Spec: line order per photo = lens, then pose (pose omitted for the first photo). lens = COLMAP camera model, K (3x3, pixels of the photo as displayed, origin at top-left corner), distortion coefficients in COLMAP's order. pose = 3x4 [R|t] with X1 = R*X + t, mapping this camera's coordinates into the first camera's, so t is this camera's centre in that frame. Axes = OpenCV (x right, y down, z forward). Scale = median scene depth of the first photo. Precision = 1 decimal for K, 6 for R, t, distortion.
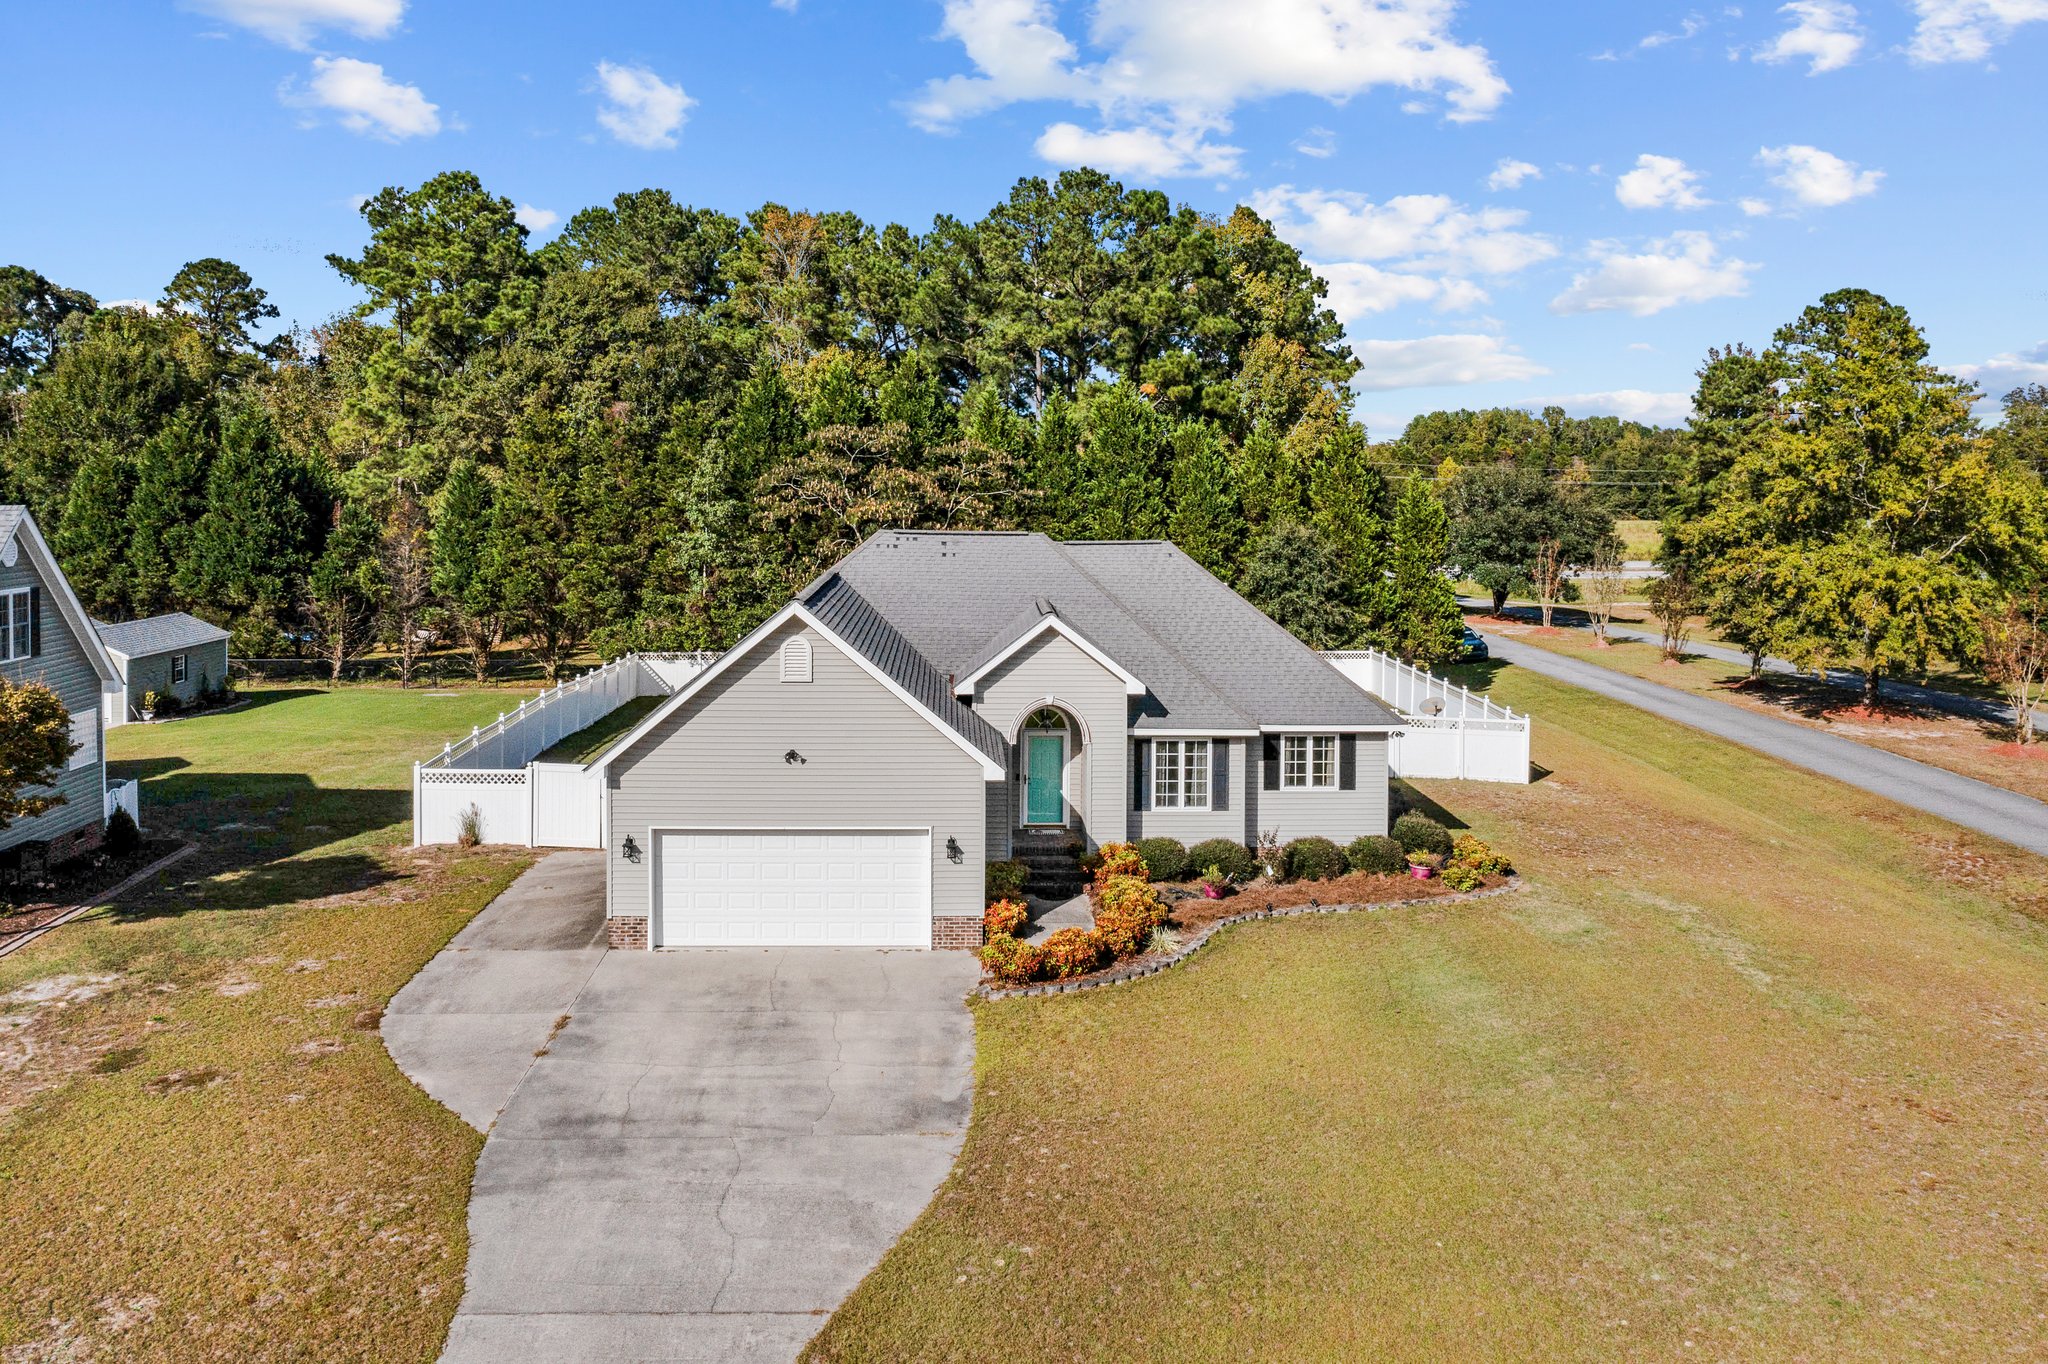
lens RADIAL K [[1623.9, 0, 1020.1], [0, 1623.9, 546.7], [0, 0, 1]] dist [-0.038594, 0.004279]
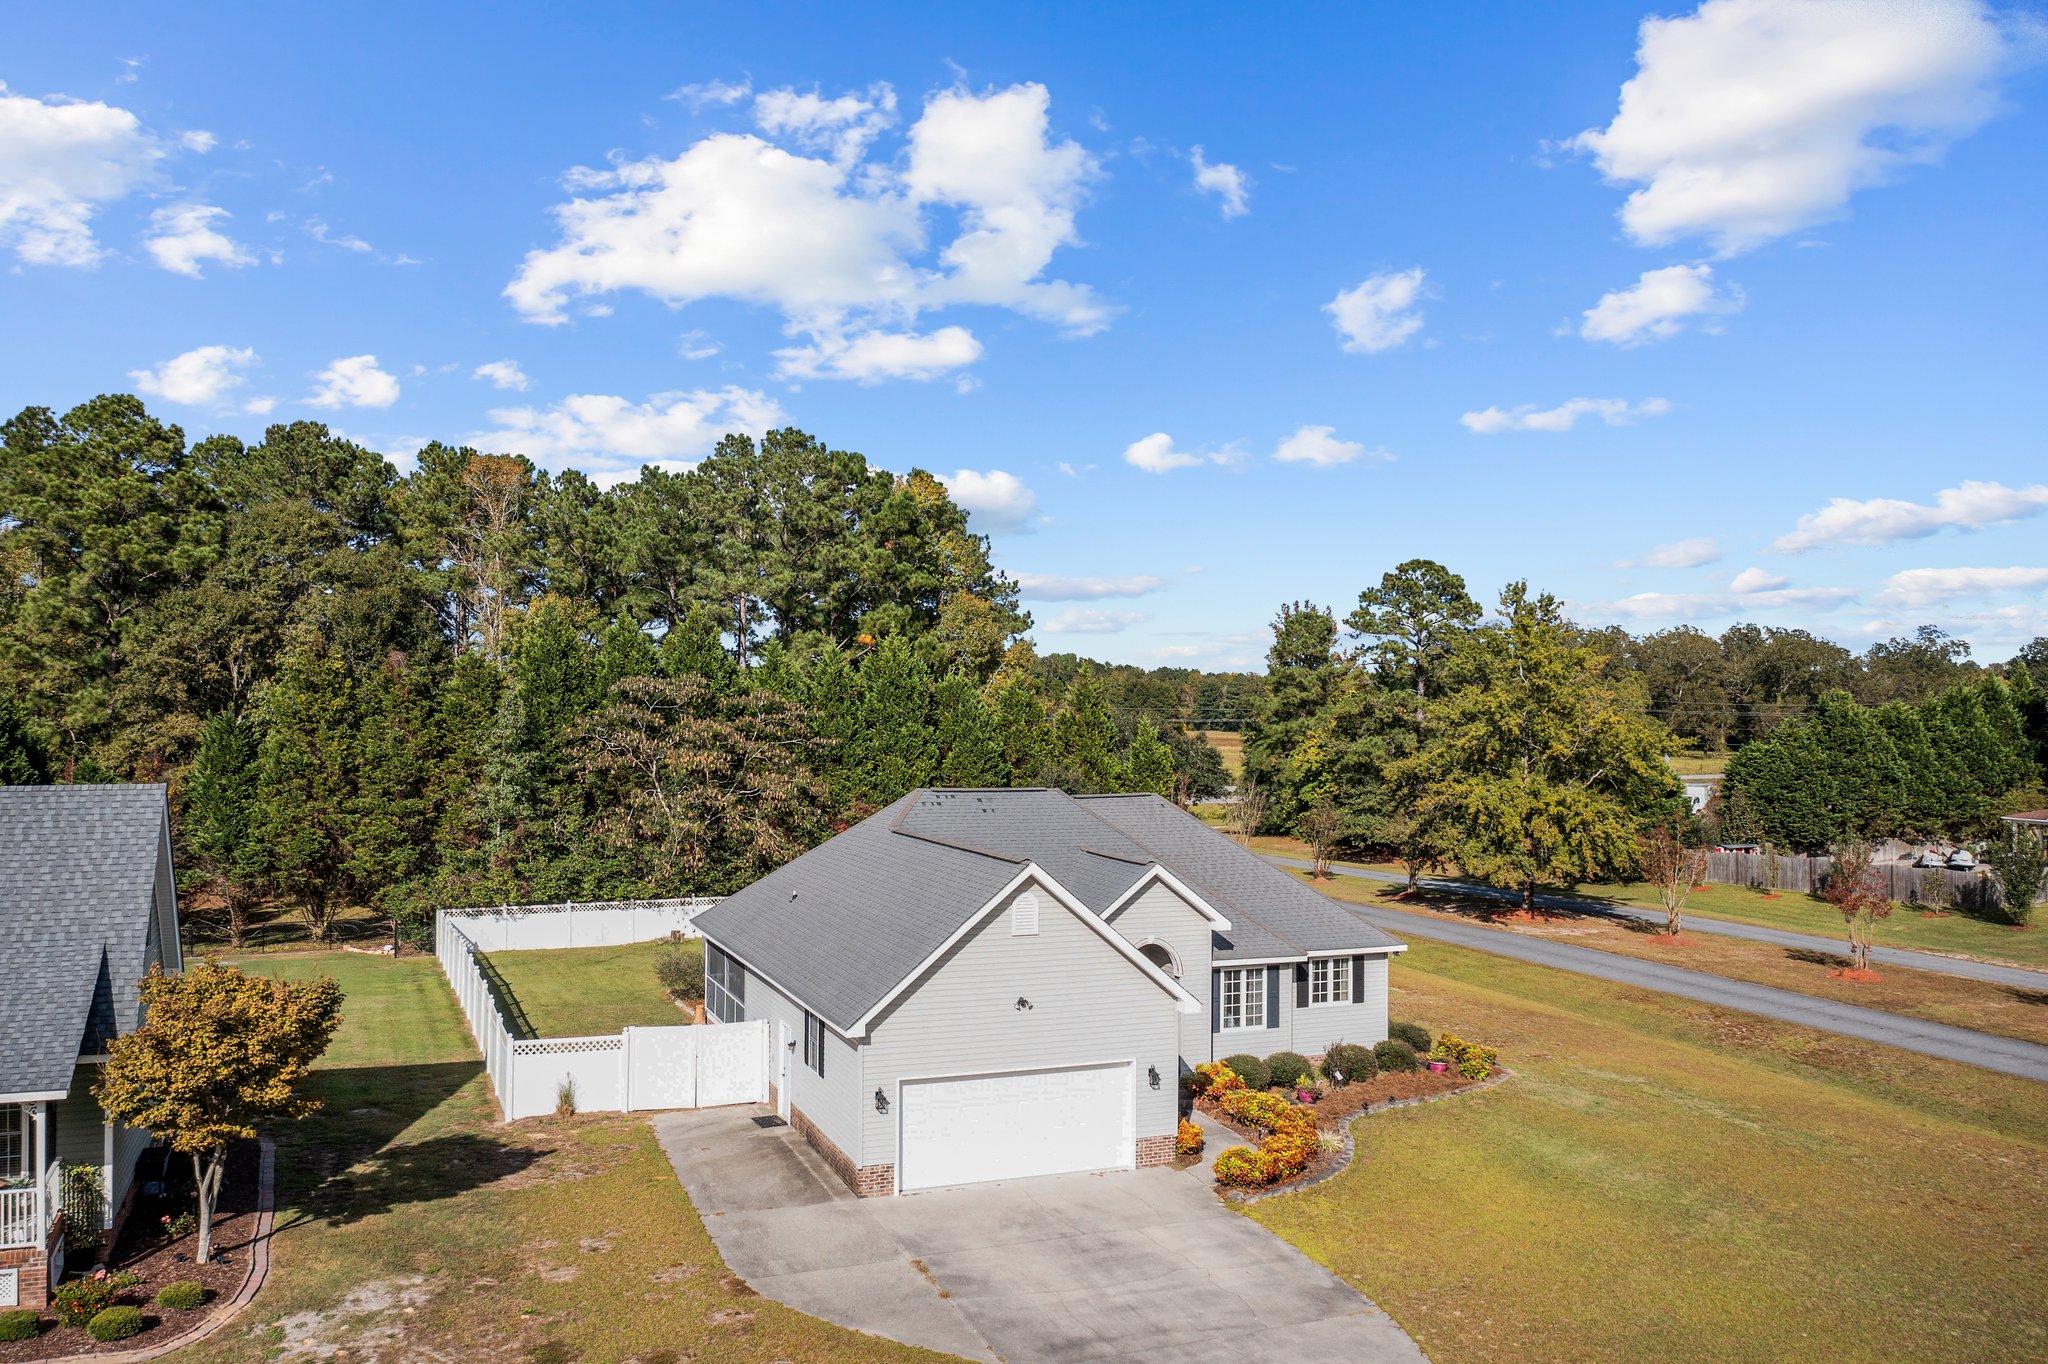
lens RADIAL K [[1580.0, 0, 1019.1], [0, 1580.0, 688.3], [0, 0, 1]] dist [-0.031928, 0.001135]
pose [[0.945341, 0.001371, 0.326081, -0.239665], [0.016613, 0.998490, -0.052361, -0.013684], [-0.325660, 0.054916, 0.943891, -0.010877]]
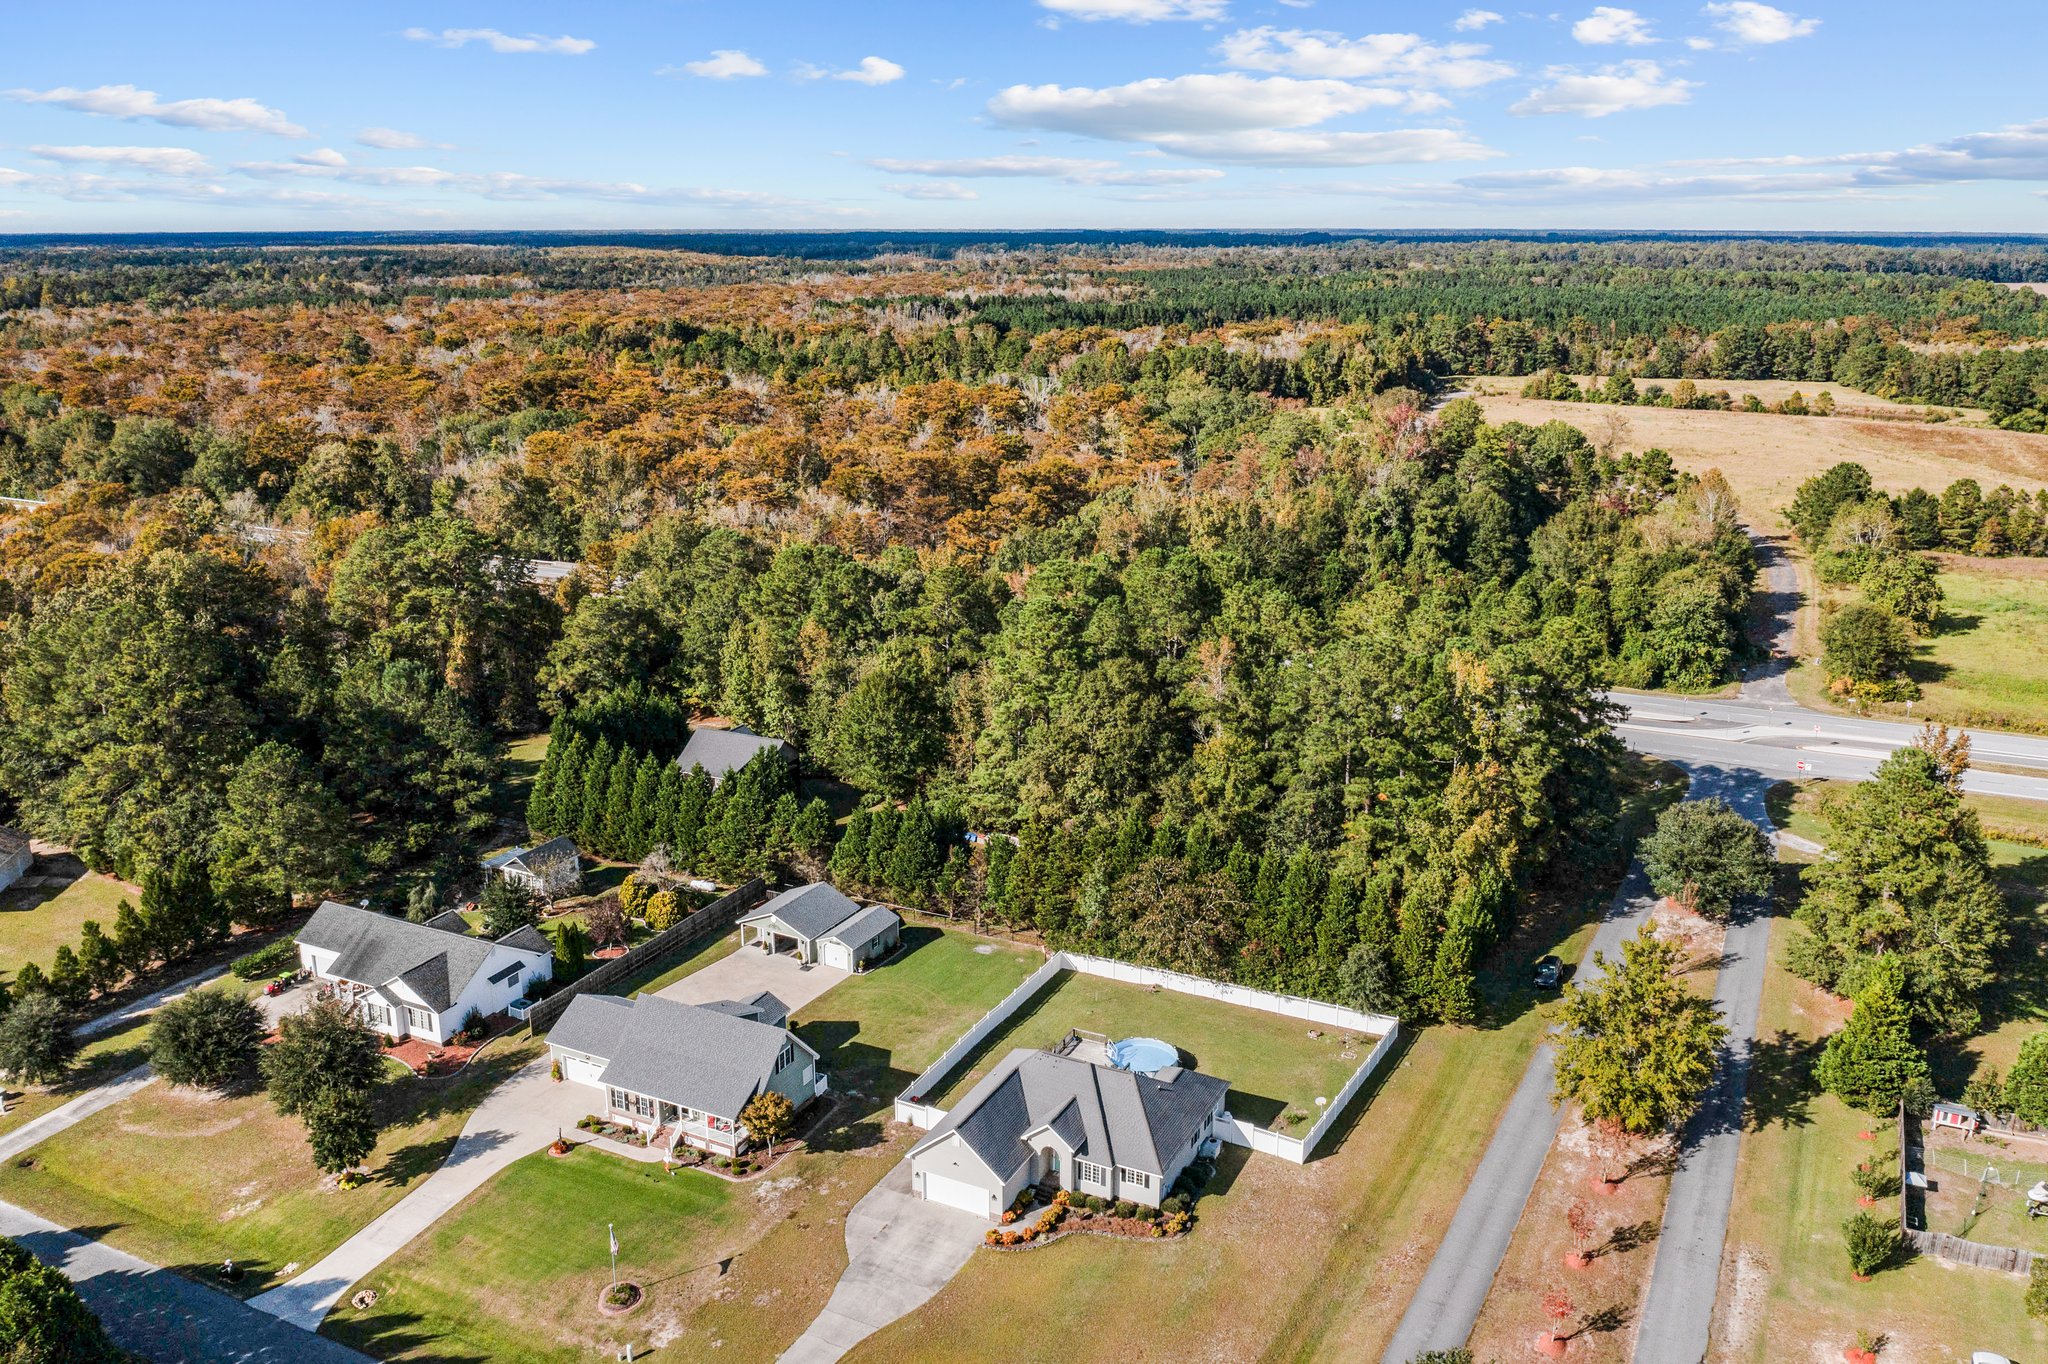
lens RADIAL K [[1580.0, 0, 1019.1], [0, 1580.0, 688.3], [0, 0, 1]] dist [-0.031928, 0.001135]
pose [[0.873335, 0.127101, -0.470246, 0.746596], [-0.018472, 0.973306, 0.228767, -0.850312], [0.486770, -0.191104, 0.852370, -0.867001]]
